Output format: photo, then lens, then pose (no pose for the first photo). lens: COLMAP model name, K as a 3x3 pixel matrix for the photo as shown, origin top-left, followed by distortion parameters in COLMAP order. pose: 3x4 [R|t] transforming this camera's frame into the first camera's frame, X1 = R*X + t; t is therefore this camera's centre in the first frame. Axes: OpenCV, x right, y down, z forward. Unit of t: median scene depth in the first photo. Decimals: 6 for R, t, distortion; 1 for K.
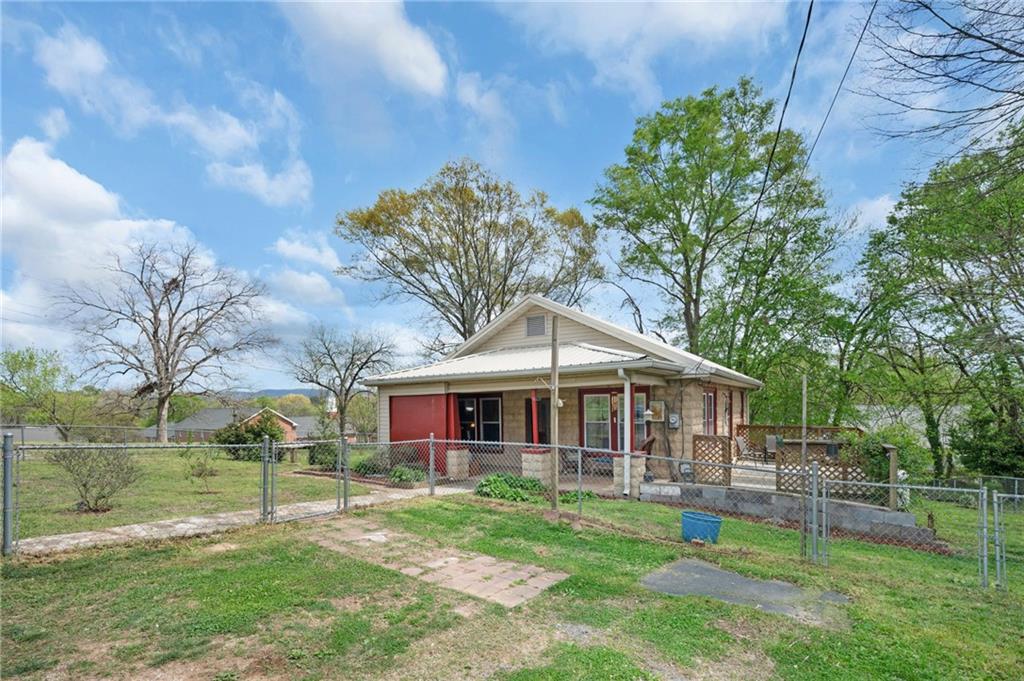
lens RADIAL K [[459.1, 0, 499.5], [0, 459.1, 410.0], [0, 0, 1]] dist [0.001709, -0.000002]
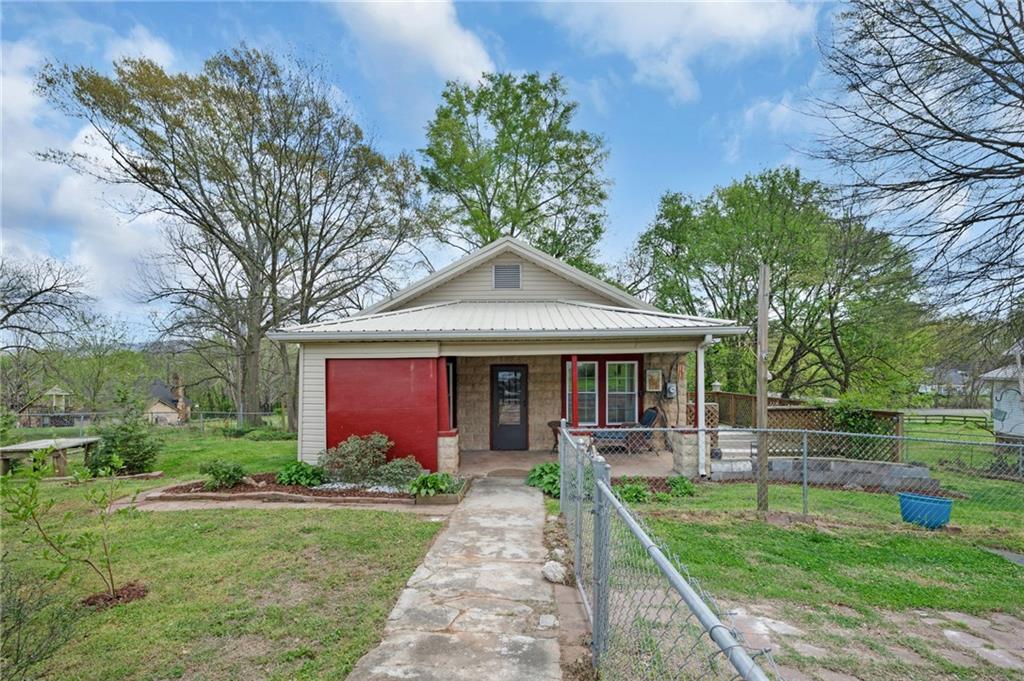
lens RADIAL K [[459.1, 0, 517.1], [0, 459.1, 371.5], [0, 0, 1]] dist [0.001709, -0.000002]
pose [[0.841012, 0.004073, 0.541001, -0.395762], [-0.001114, 0.999983, -0.005797, -0.009778], [-0.541015, 0.004273, 0.841002, 0.340417]]
